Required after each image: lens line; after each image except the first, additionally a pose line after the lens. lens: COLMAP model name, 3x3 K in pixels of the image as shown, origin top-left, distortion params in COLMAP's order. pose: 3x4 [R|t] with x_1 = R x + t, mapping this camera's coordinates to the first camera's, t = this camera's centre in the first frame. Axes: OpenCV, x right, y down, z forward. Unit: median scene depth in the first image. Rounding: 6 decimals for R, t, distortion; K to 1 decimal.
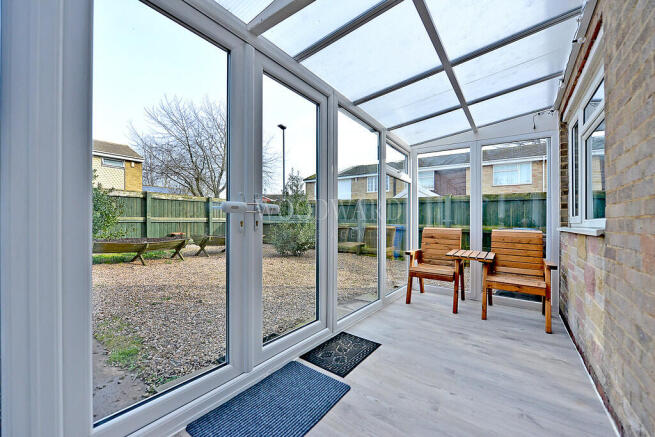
lens RADIAL K [[258.2, 0, 326.7], [0, 258.2, 220.5], [0, 0, 1]] dist [-0.000782, -0.000614]
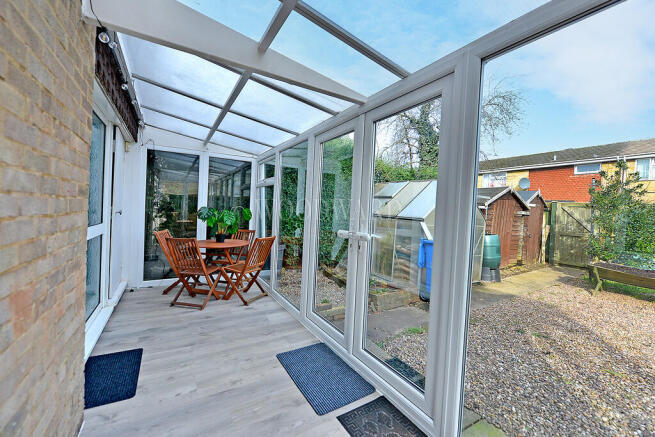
lens RADIAL K [[267.3, 0, 327.5], [0, 267.3, 218.5], [0, 0, 1]] dist [-0.000129, -0.000138]
pose [[-0.389403, -0.007398, -0.921038, 0.131578], [-0.052396, 0.998526, 0.014132, -0.017975], [0.919576, 0.053762, -0.389216, 0.174329]]
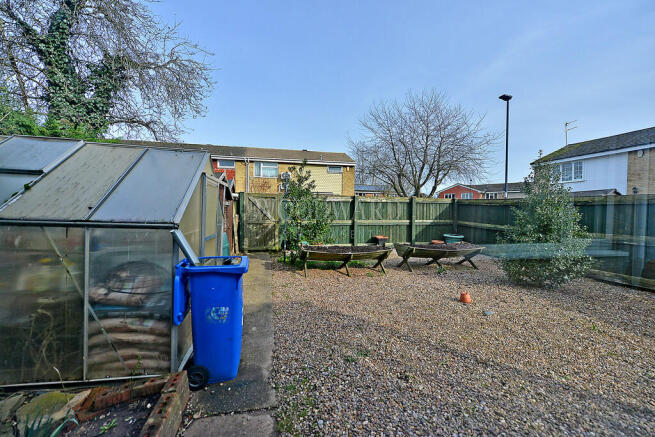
lens RADIAL K [[258.2, 0, 326.7], [0, 258.2, 220.5], [0, 0, 1]] dist [-0.000782, -0.000614]
pose [[0.741297, 0.026048, -0.670672, -0.053598], [-0.007209, 0.999498, 0.030851, -0.026880], [0.671138, -0.018035, 0.741113, 0.098605]]
